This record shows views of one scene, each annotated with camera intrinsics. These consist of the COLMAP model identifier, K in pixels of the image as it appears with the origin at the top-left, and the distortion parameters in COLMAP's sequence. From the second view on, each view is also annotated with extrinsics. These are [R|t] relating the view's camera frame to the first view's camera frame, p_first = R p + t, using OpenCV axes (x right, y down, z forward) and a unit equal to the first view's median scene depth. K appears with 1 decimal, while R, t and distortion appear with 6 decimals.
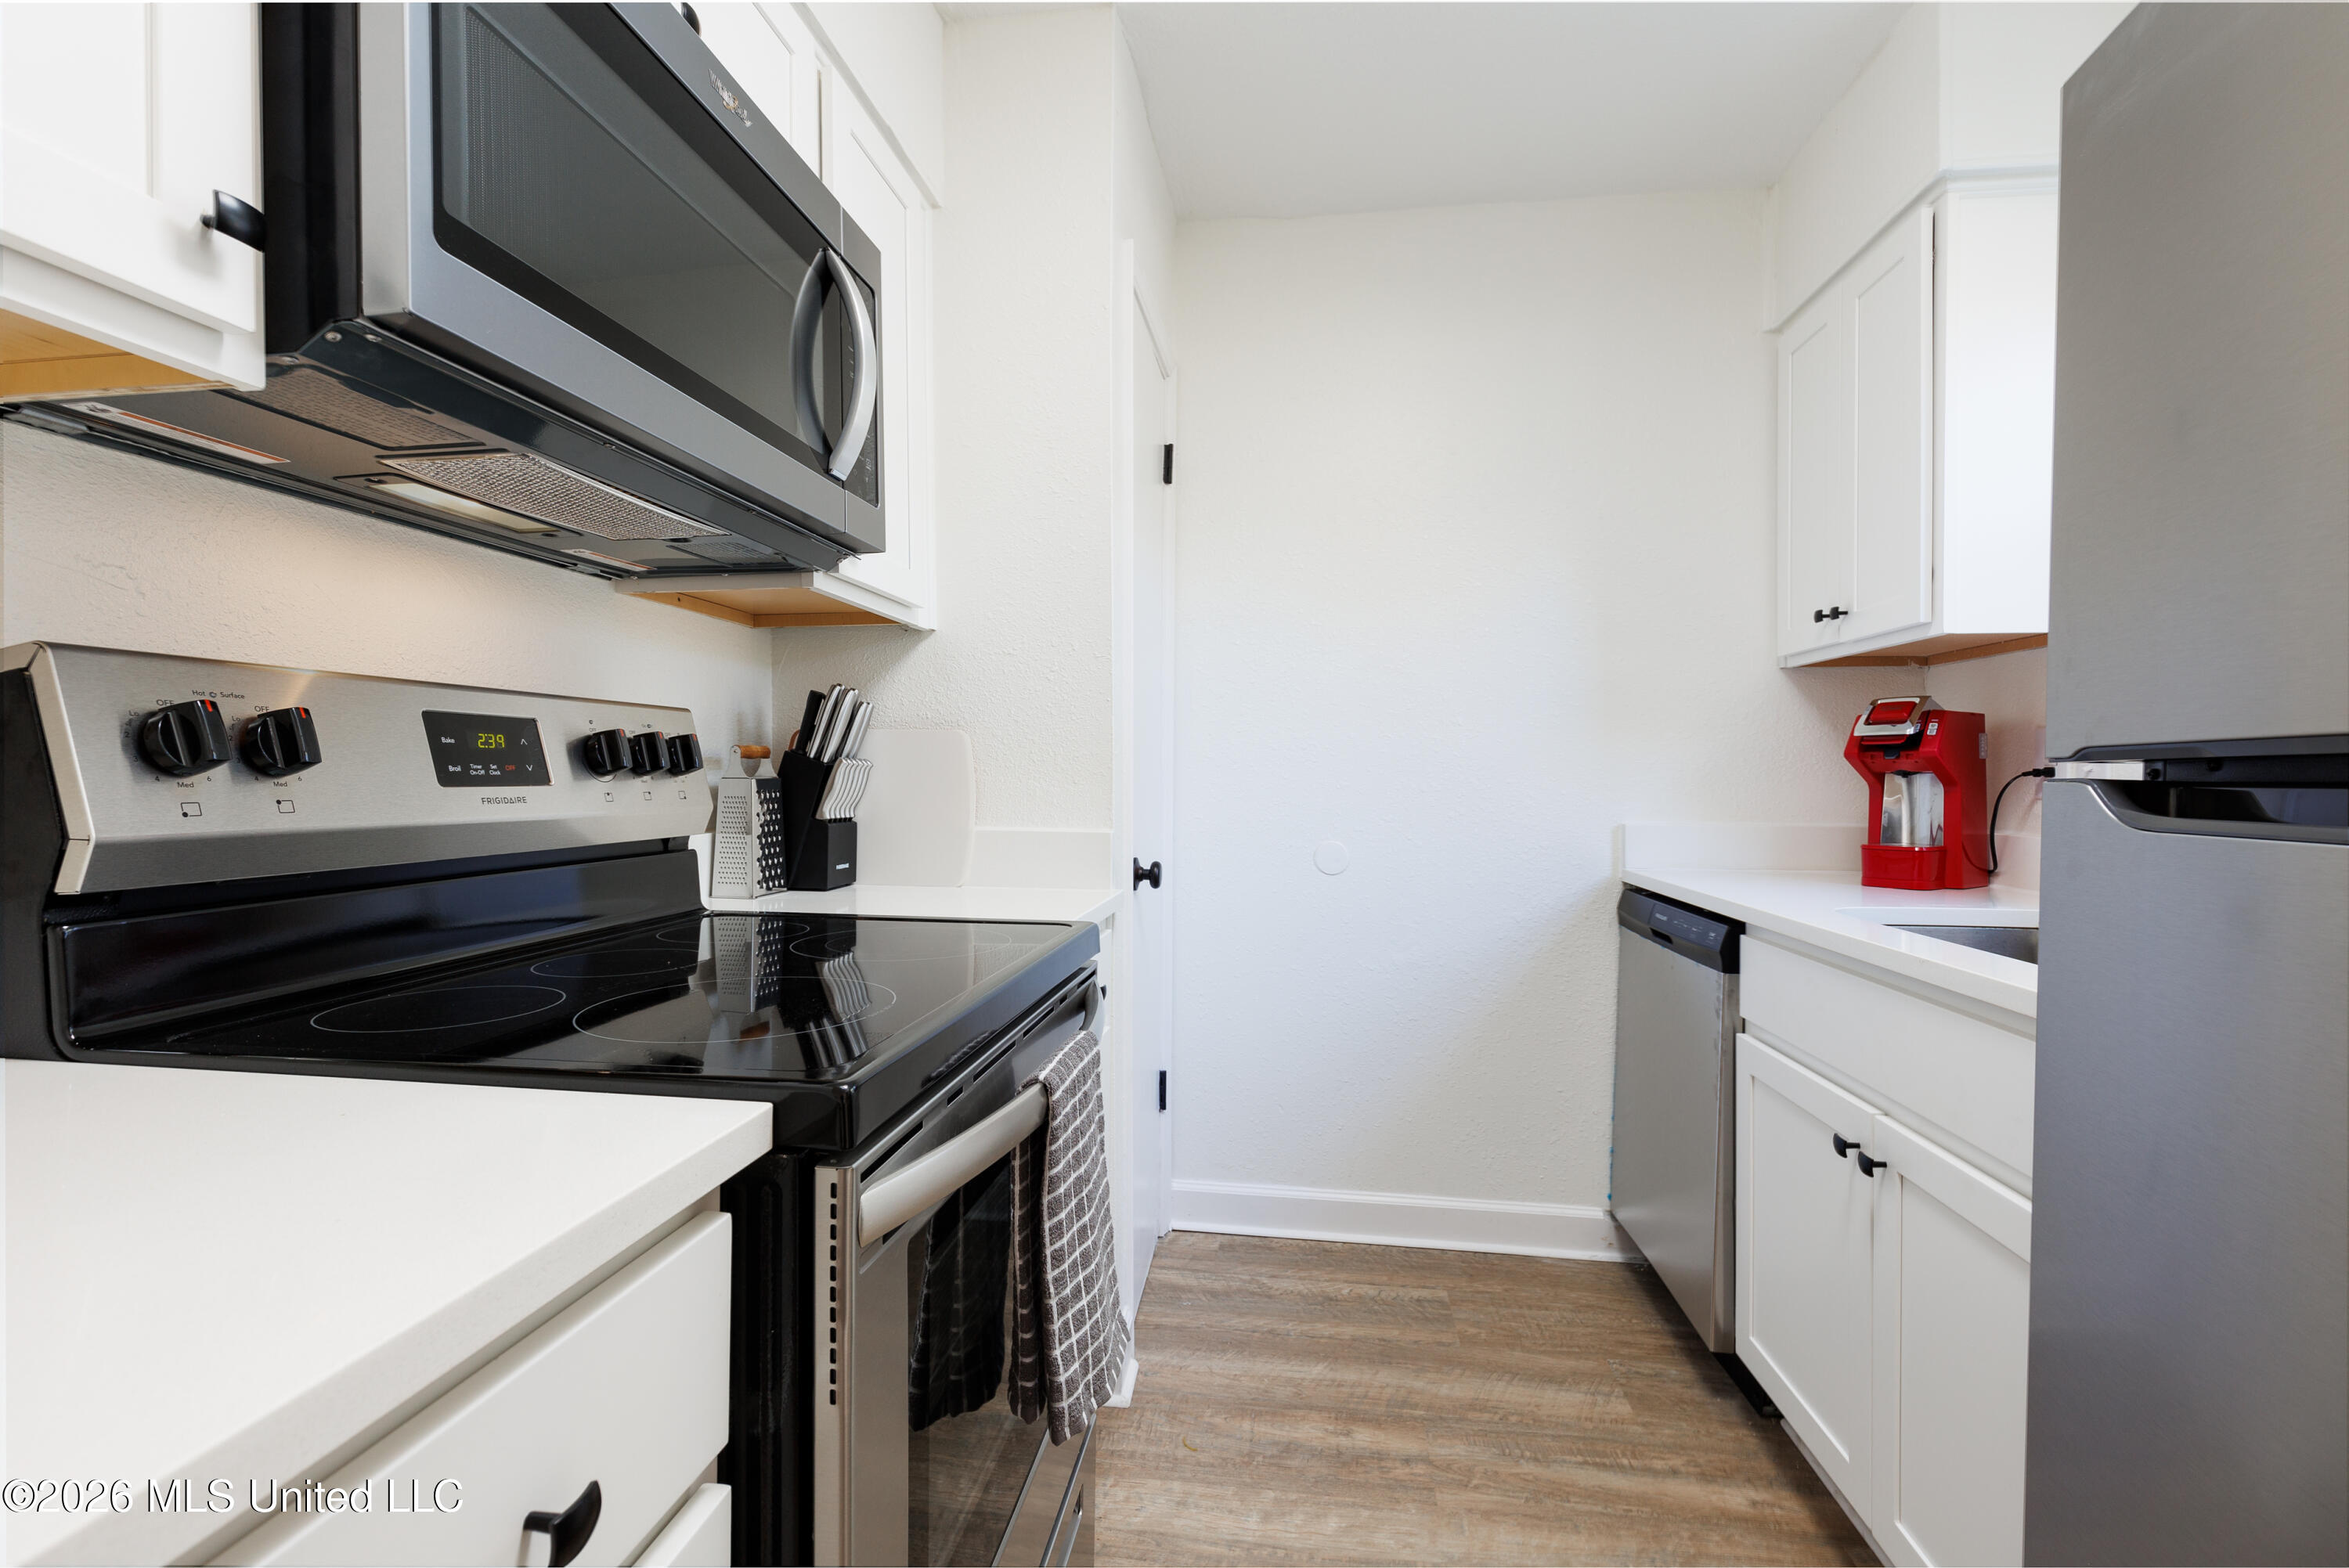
lens RADIAL K [[1043.6, 0, 1181.6], [0, 1043.6, 783.8], [0, 0, 1]] dist [0.004117, -0.000653]
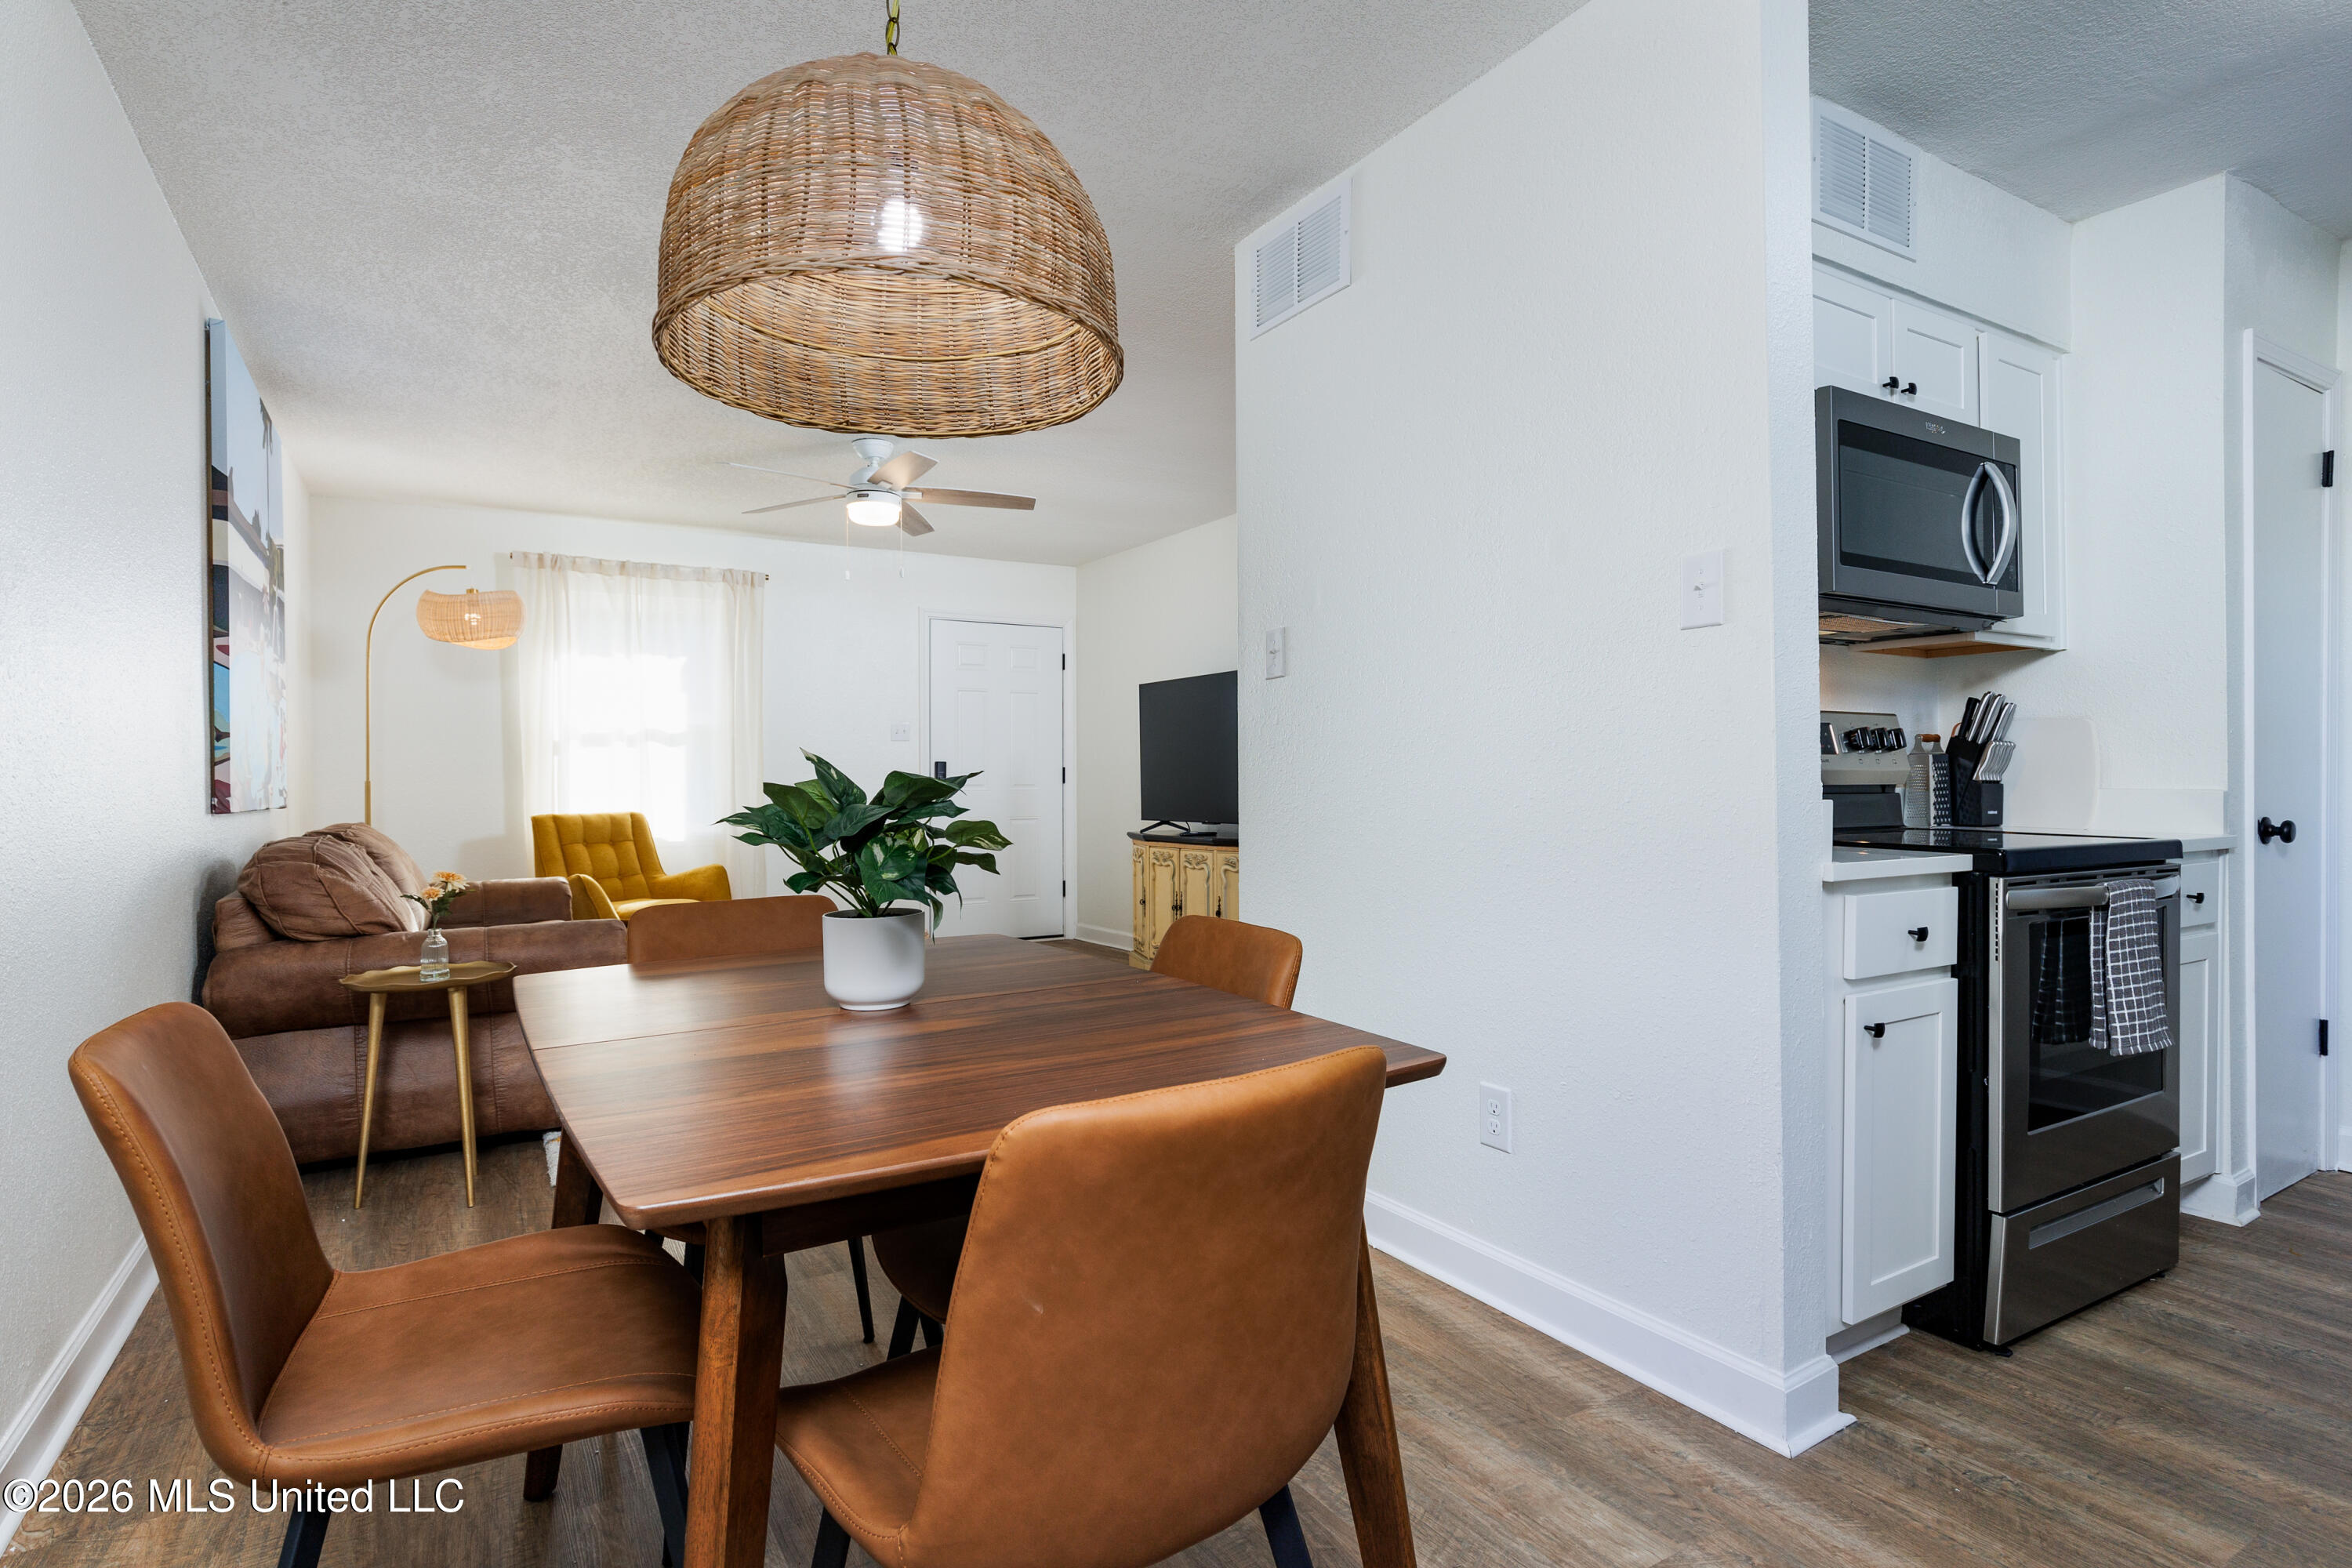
lens RADIAL K [[1233.0, 0, 1176.0], [0, 1233.0, 784.0], [0, 0, 1]] dist [0.003149, 0.000297]
pose [[0.629956, -0.001642, -0.776629, 0.428459], [-0.003217, 0.999984, -0.004724, 0.067206], [0.776624, 0.005475, 0.629941, -1.402021]]
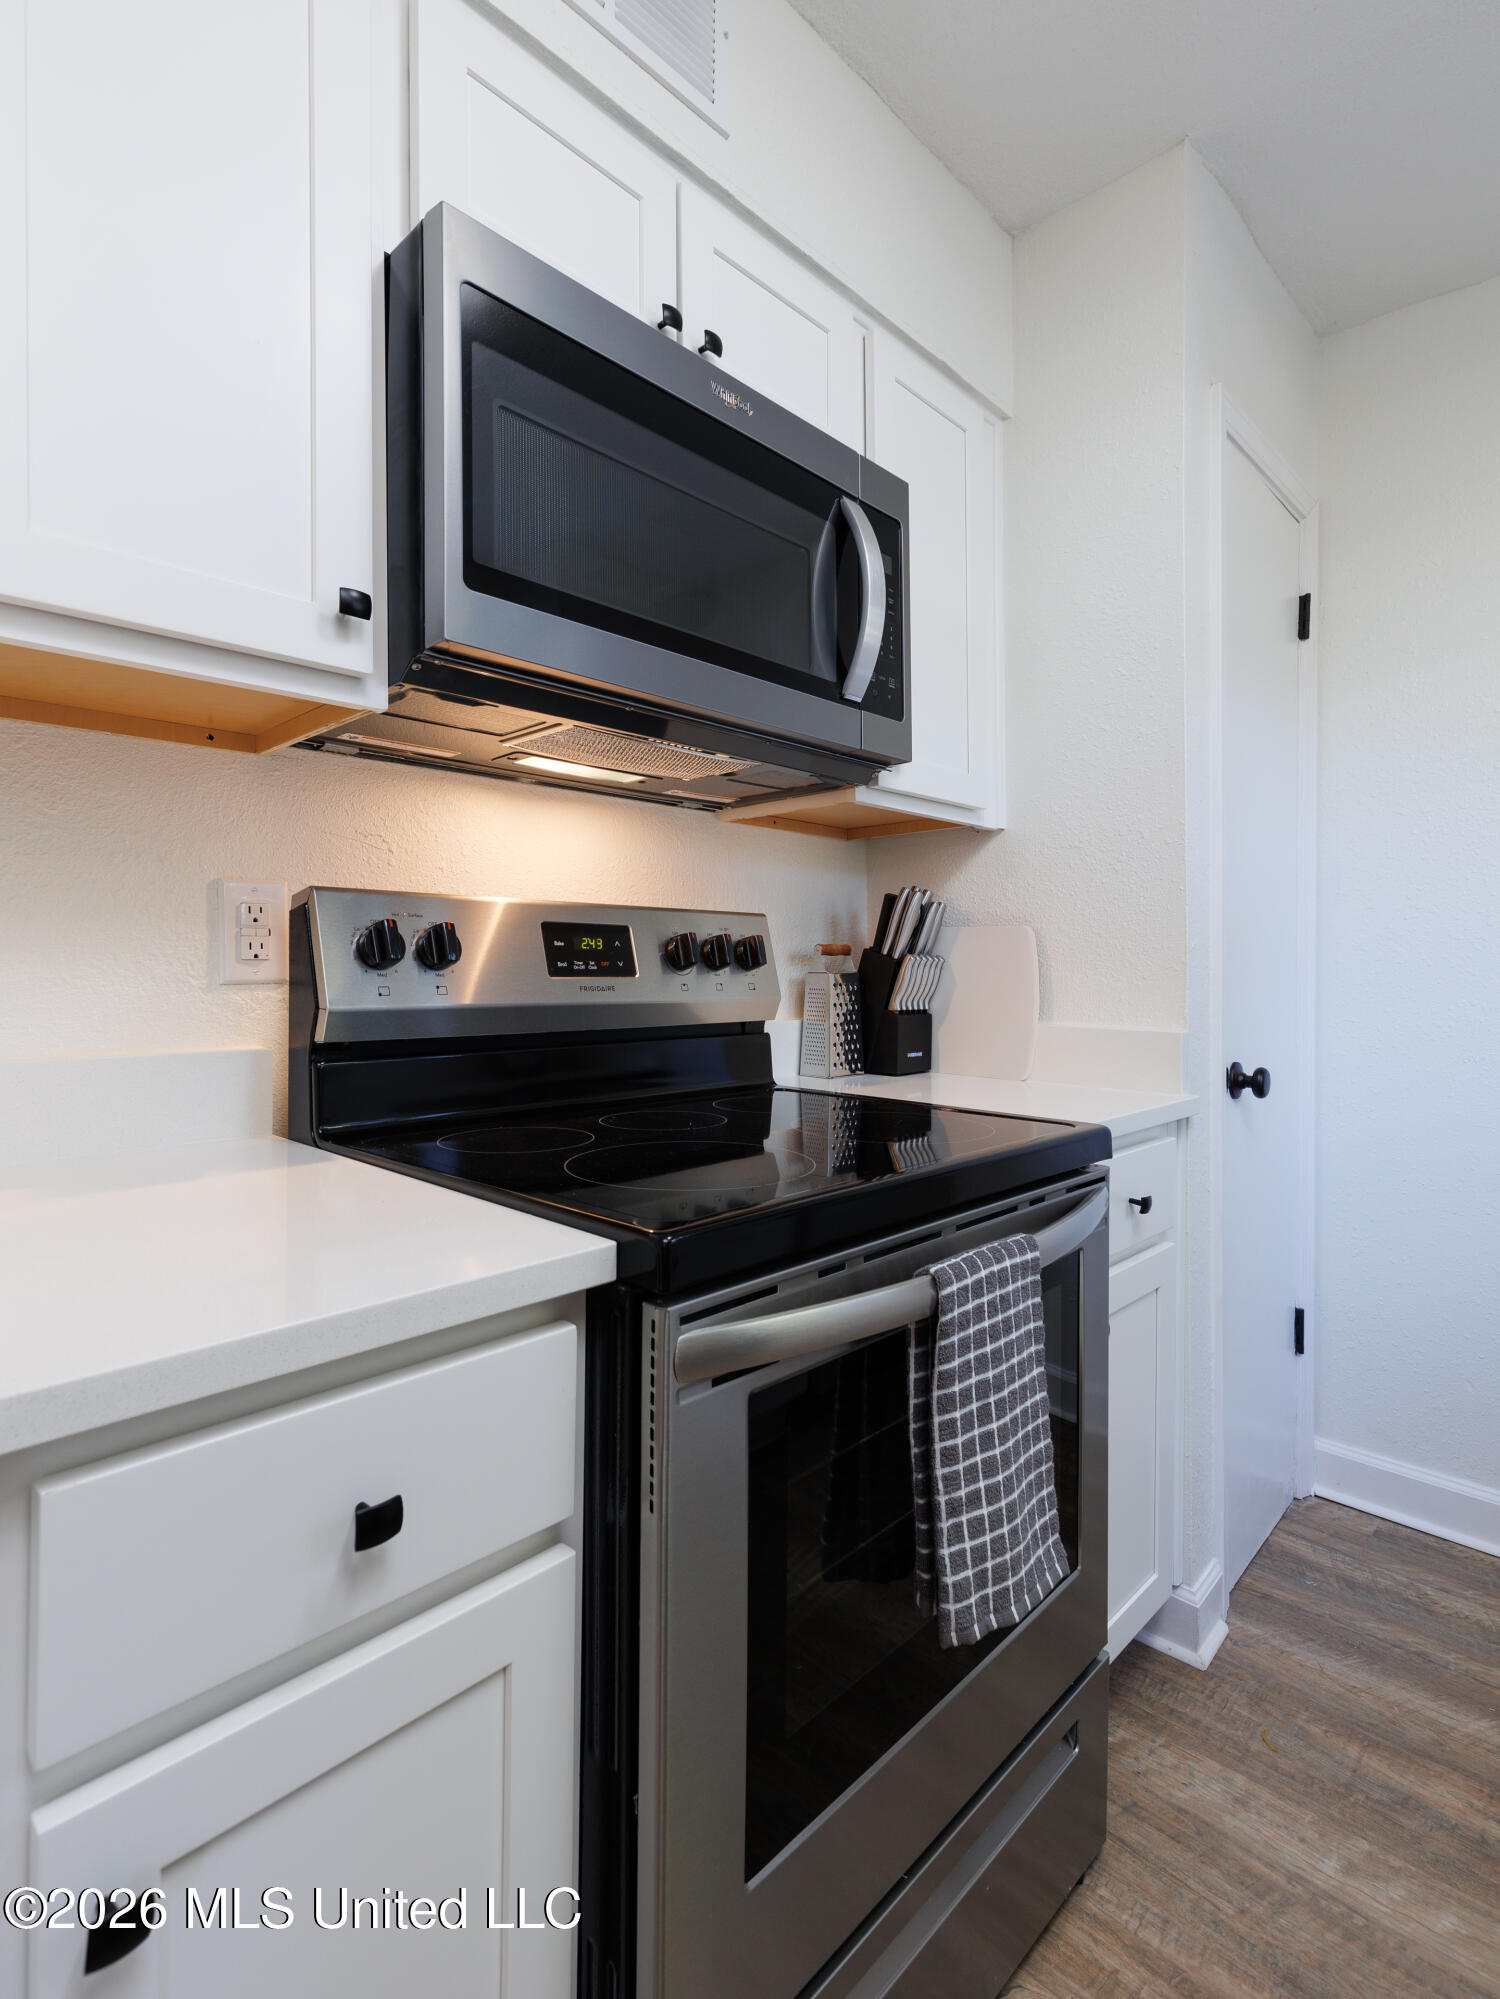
lens RADIAL K [[1001.5, 0, 750.3], [0, 1001.5, 967.1], [0, 0, 1]] dist [0.009177, -0.001717]
pose [[0.806430, -0.002397, -0.591324, 0.201846], [-0.005515, 0.999918, -0.011573, 0.002064], [0.591304, 0.012594, 0.806351, 0.080419]]
